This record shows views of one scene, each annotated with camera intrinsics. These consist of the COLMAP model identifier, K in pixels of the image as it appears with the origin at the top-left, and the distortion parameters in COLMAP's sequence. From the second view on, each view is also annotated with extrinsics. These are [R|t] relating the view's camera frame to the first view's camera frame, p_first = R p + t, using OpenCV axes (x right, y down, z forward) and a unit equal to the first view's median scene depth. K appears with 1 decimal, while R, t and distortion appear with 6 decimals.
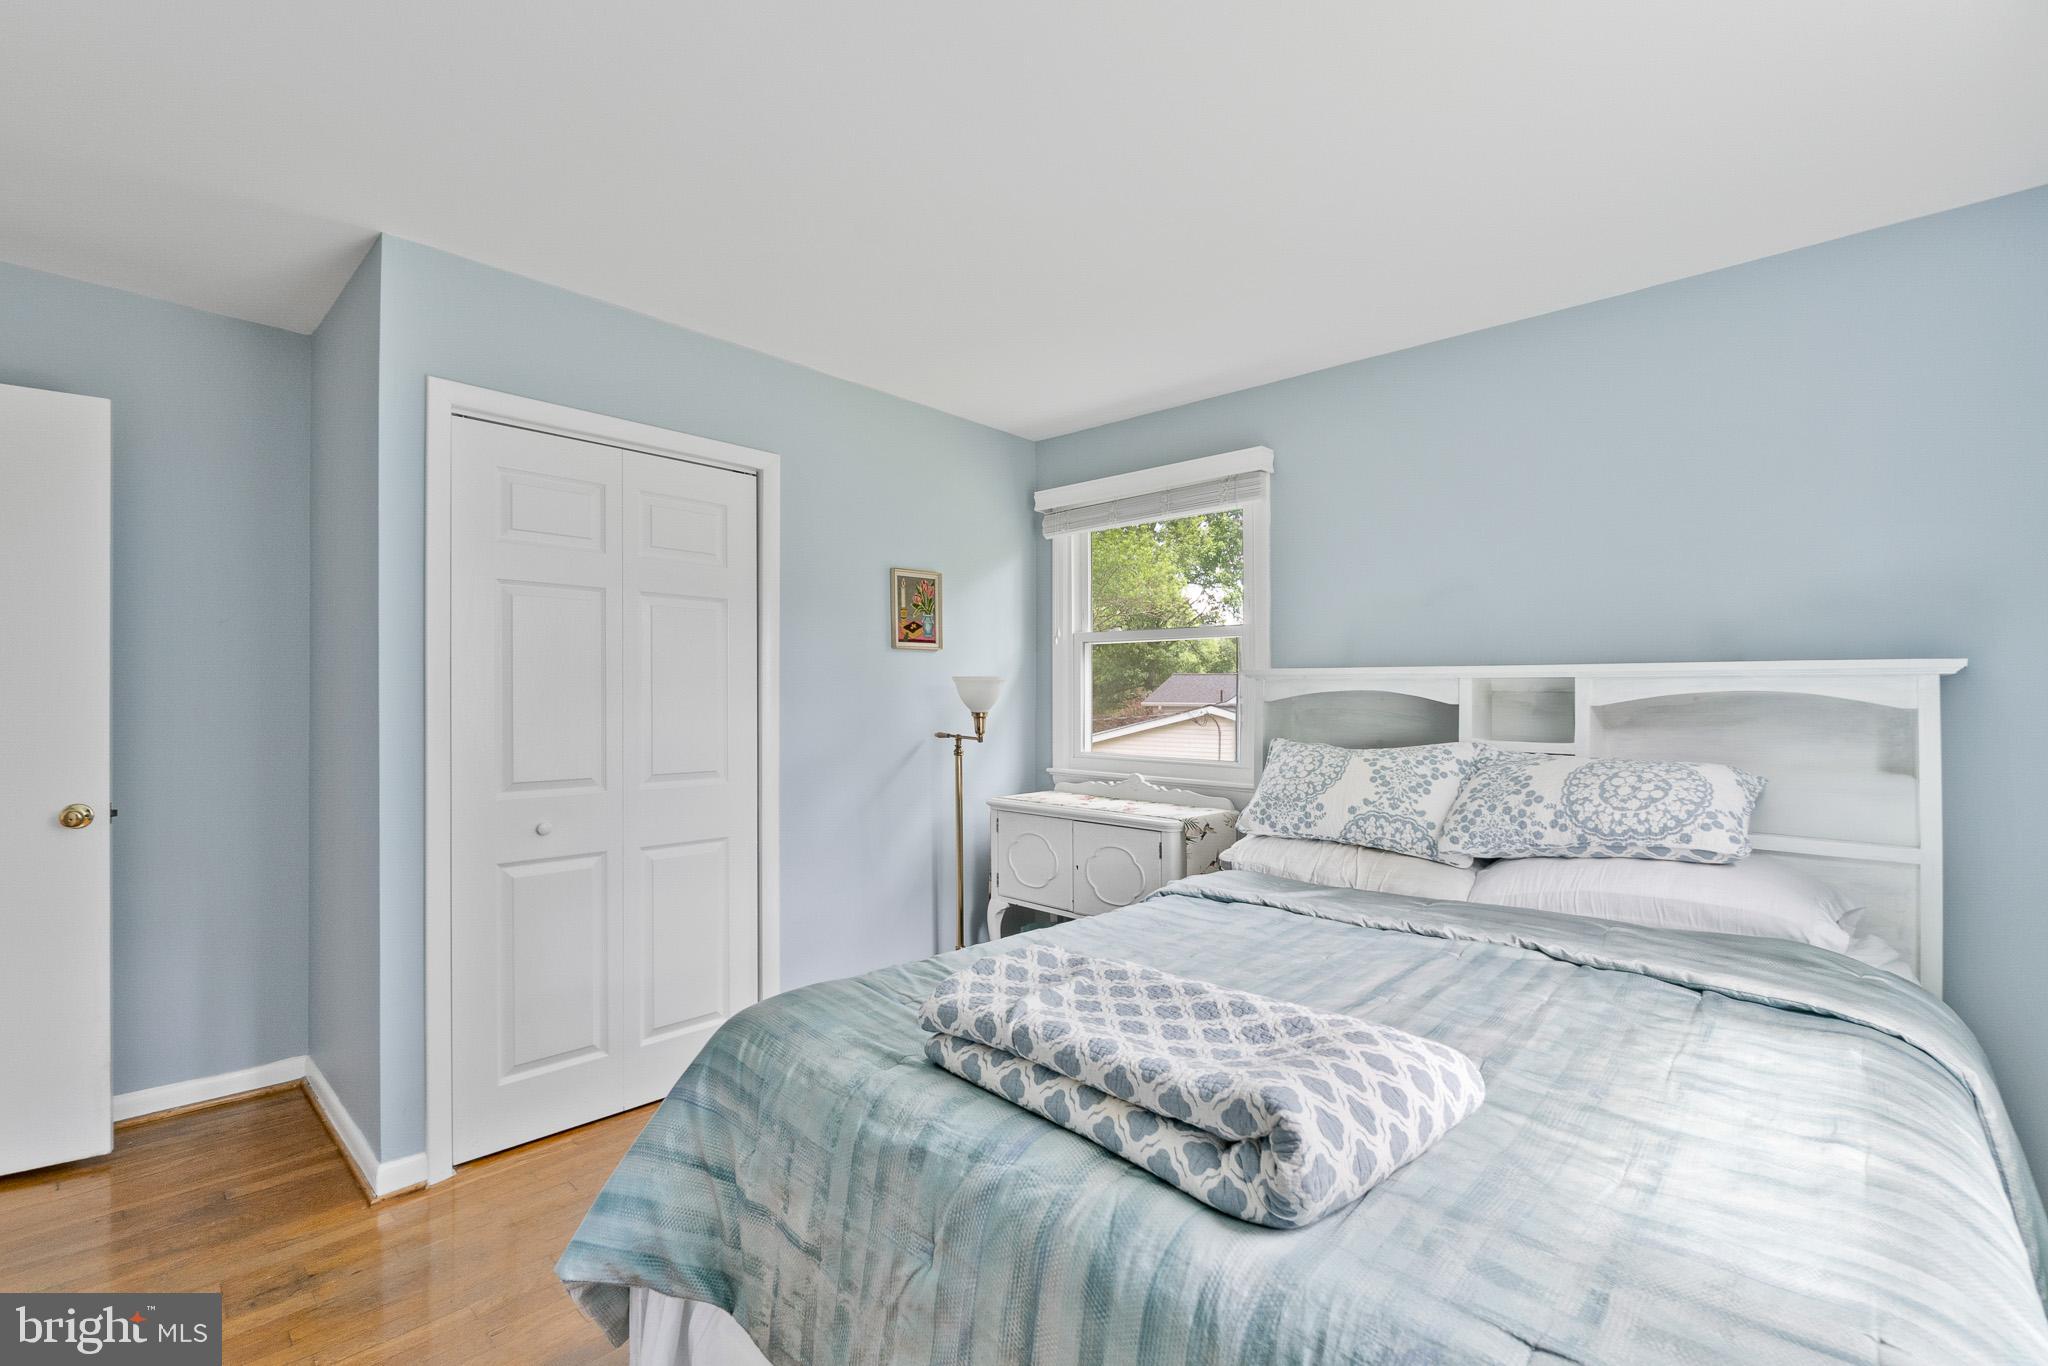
lens RADIAL K [[886.2, 0, 996.4], [0, 886.2, 689.8], [0, 0, 1]] dist [-0.001823, -0.000252]
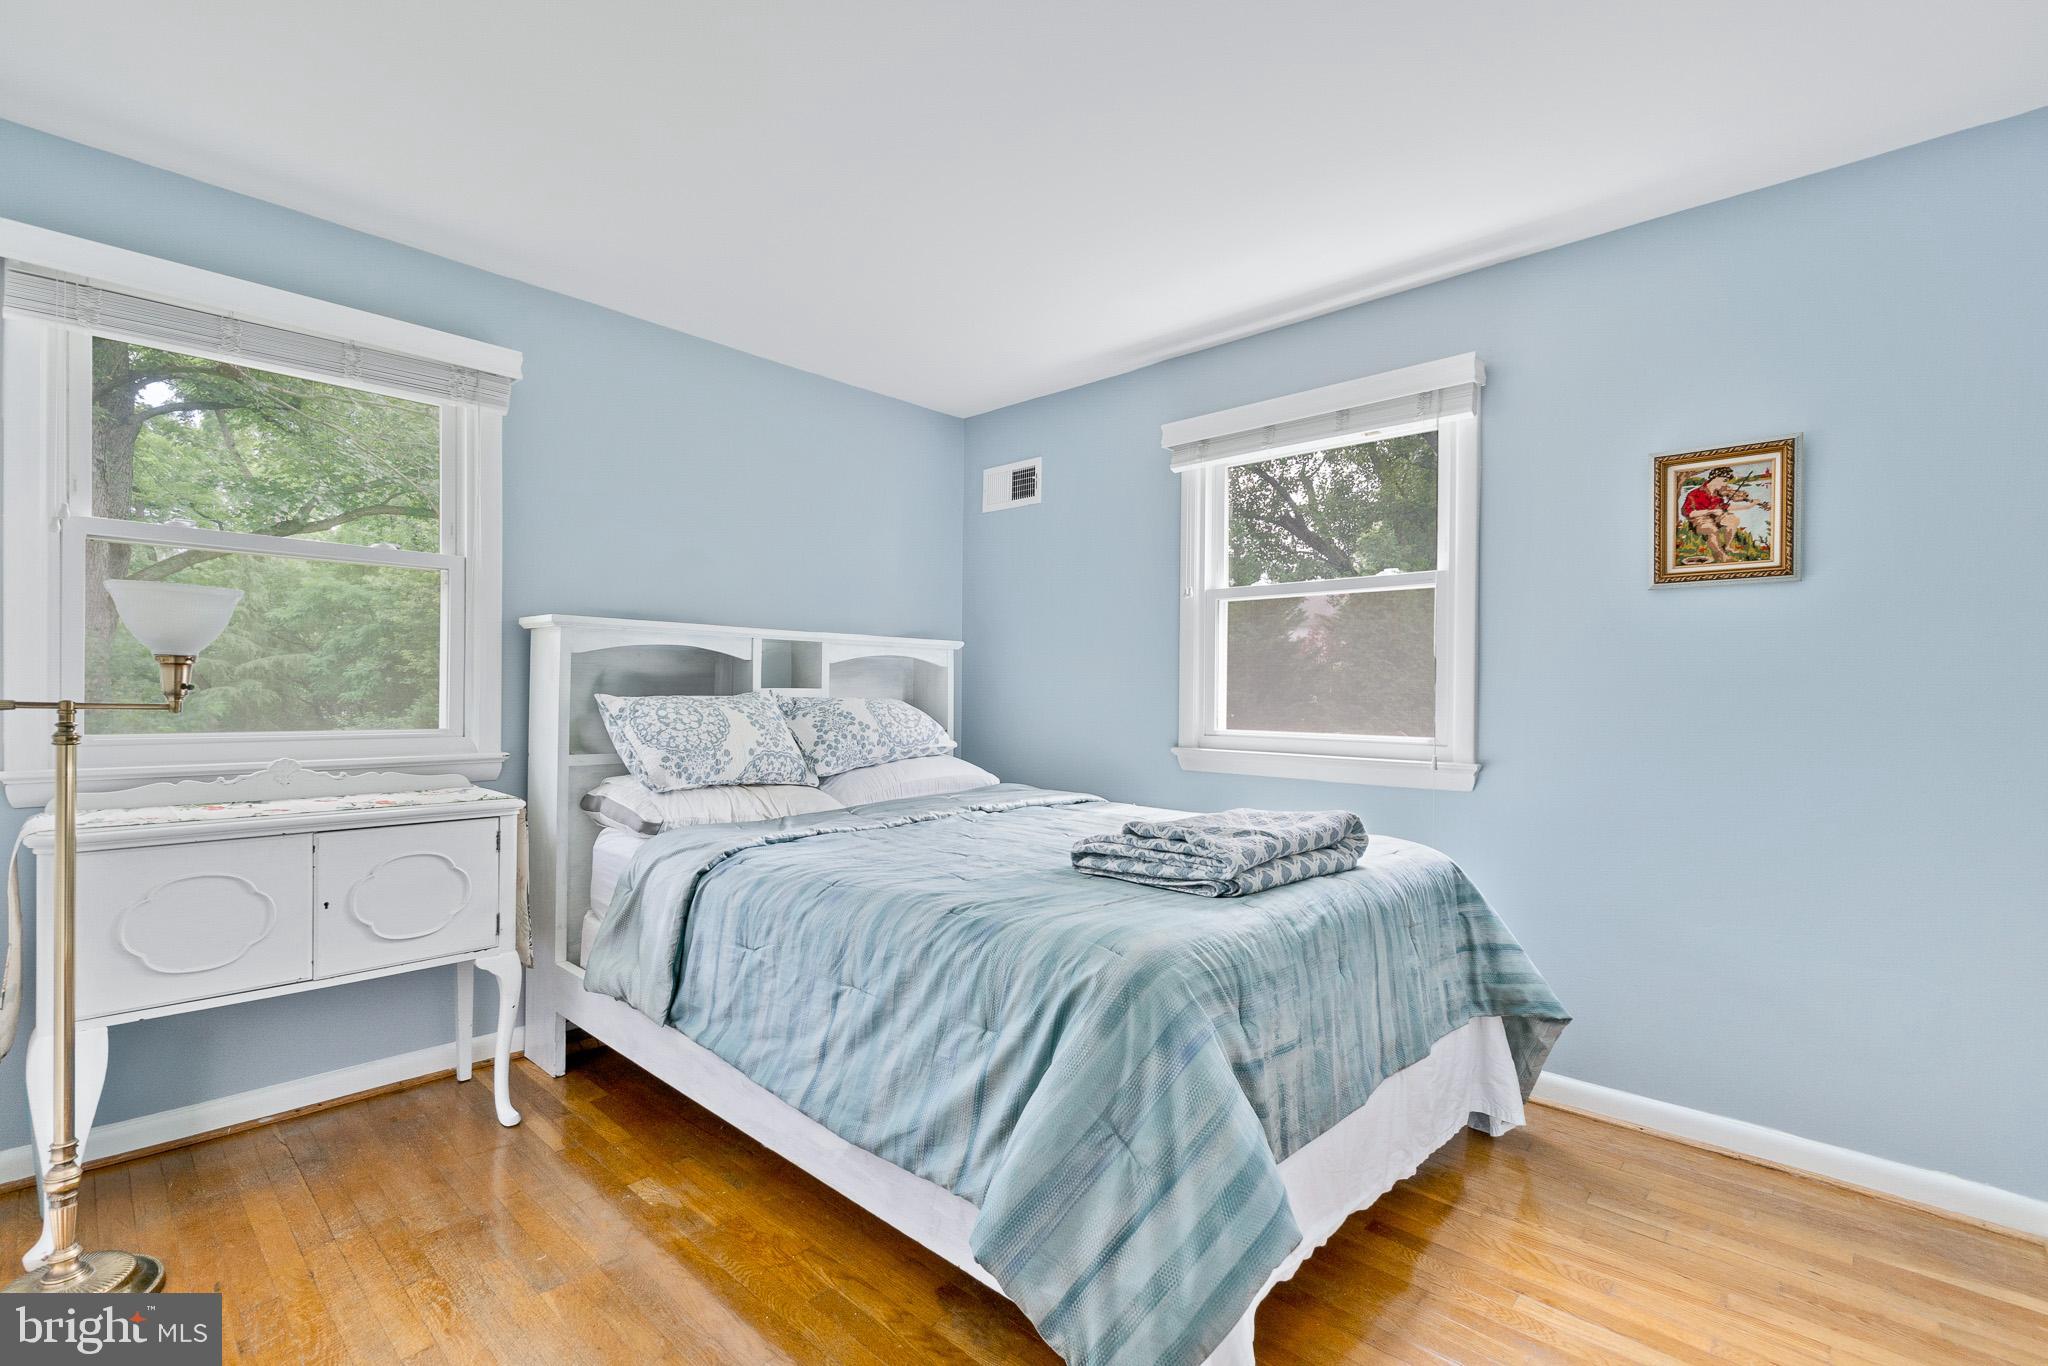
lens RADIAL K [[917.0, 0, 1024.0], [0, 917.0, 683.0], [0, 0, 1]] dist [-0.000206, -0.000055]
pose [[-0.020950, 0.006143, 0.999762, -0.748426], [-0.011603, 0.999912, -0.006387, 0.053171], [-0.999713, -0.011734, -0.020877, 0.685360]]
